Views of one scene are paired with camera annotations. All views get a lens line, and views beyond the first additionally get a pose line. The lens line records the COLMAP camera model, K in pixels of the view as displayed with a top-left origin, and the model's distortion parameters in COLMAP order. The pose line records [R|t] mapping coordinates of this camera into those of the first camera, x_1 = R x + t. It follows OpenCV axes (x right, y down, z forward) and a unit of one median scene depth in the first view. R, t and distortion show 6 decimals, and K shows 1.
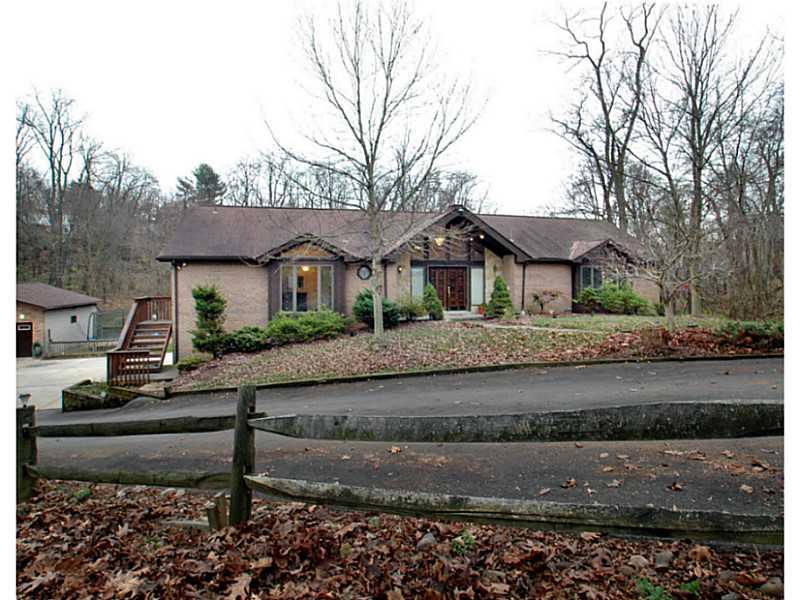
lens RADIAL K [[425.1, 0, 399.6], [0, 425.1, 296.5], [0, 0, 1]] dist [0.000868, 0.000195]
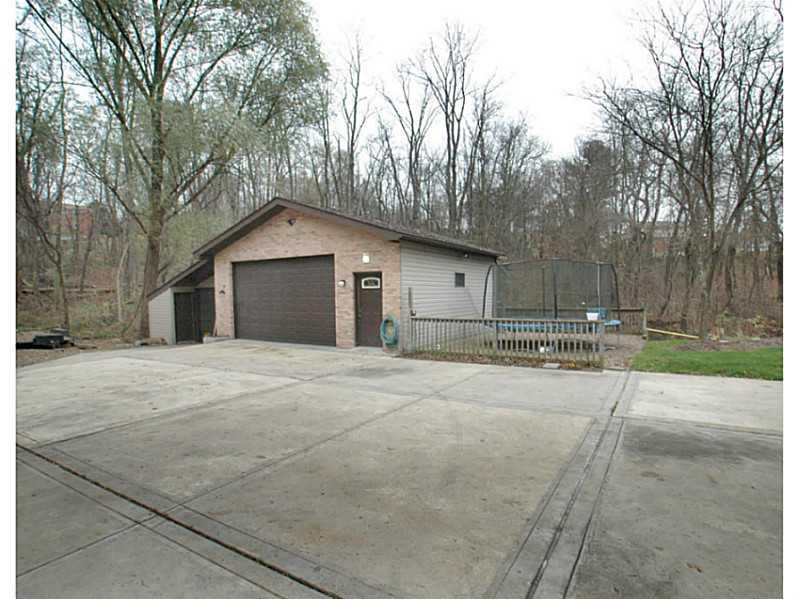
lens RADIAL K [[424.6, 0, 399.1], [0, 424.6, 297.9], [0, 0, 1]] dist [0.000868, 0.000195]
pose [[0.681593, 0.001997, -0.731728, -0.519850], [-0.002303, 0.999997, 0.000583, 0.087888], [0.731728, 0.001288, 0.681596, 0.703404]]
